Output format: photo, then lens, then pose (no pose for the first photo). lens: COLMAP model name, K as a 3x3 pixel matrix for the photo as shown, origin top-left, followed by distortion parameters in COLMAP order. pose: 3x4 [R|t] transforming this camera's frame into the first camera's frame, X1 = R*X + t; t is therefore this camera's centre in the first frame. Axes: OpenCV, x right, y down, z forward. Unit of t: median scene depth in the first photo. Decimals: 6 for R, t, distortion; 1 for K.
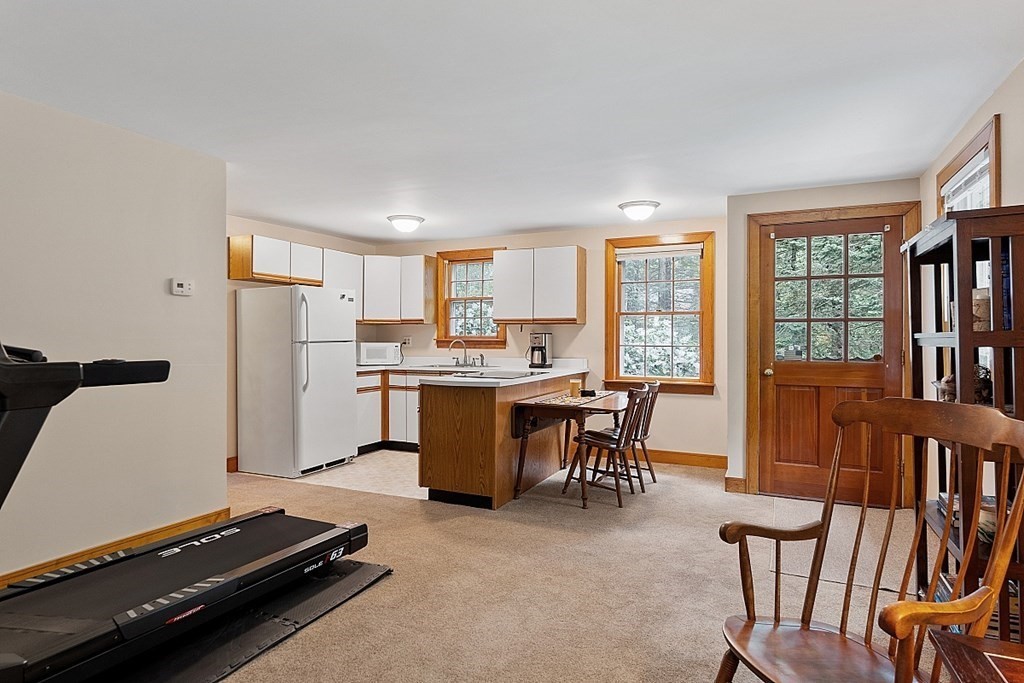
lens RADIAL K [[562.1, 0, 509.4], [0, 562.1, 345.1], [0, 0, 1]] dist [-0.015279, -0.000265]
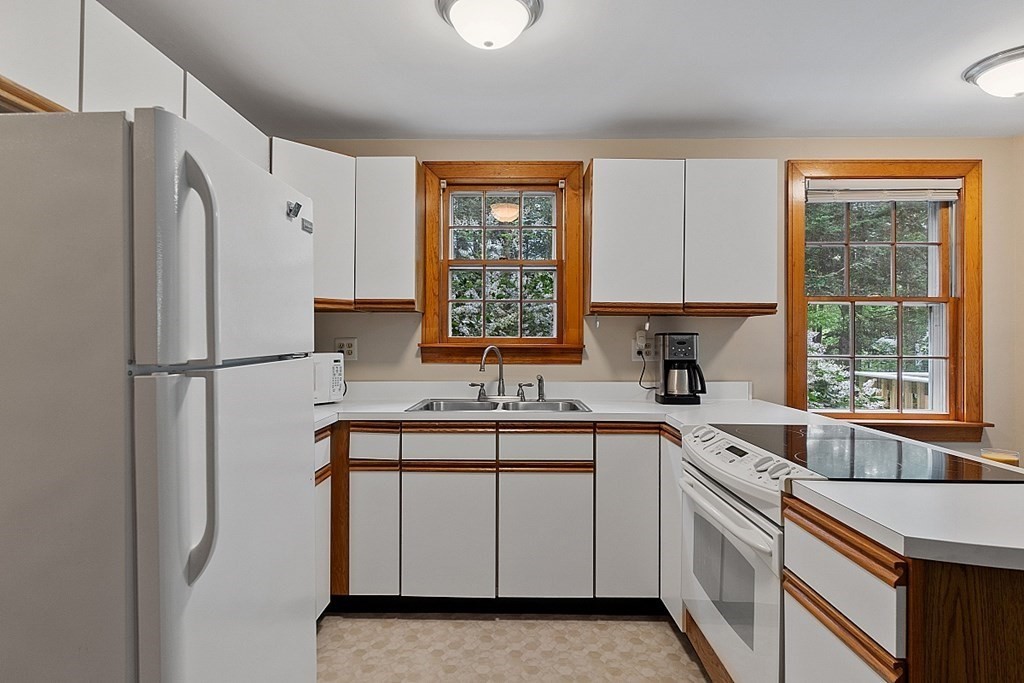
lens RADIAL K [[529.7, 0, 493.2], [0, 529.7, 343.6], [0, 0, 1]] dist [-0.000405, 0.000305]
pose [[0.913944, -0.001782, 0.405836, -0.283836], [0.002342, 0.999997, -0.000882, -0.011893], [-0.405833, 0.001757, 0.913946, 0.624073]]
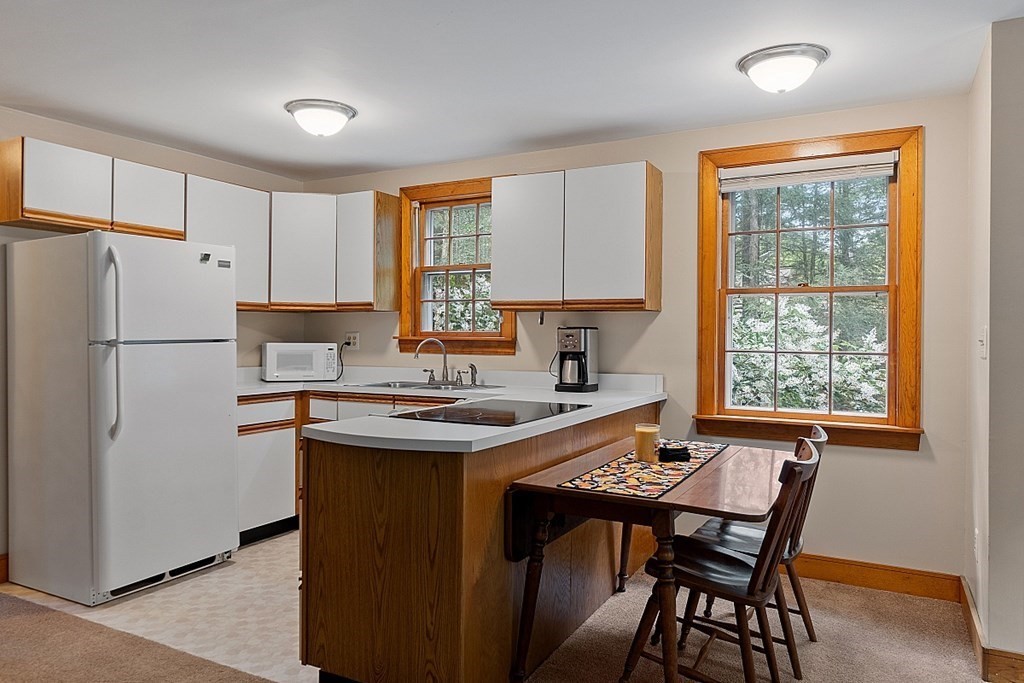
lens RADIAL K [[689.2, 0, 512.0], [0, 689.2, 341.5], [0, 0, 1]] dist [-0.001828, -0.000443]
pose [[0.998745, 0.004824, -0.049854, 0.025532], [-0.005002, 0.999982, -0.003433, -0.004885], [0.049836, 0.003678, 0.998751, 0.323144]]
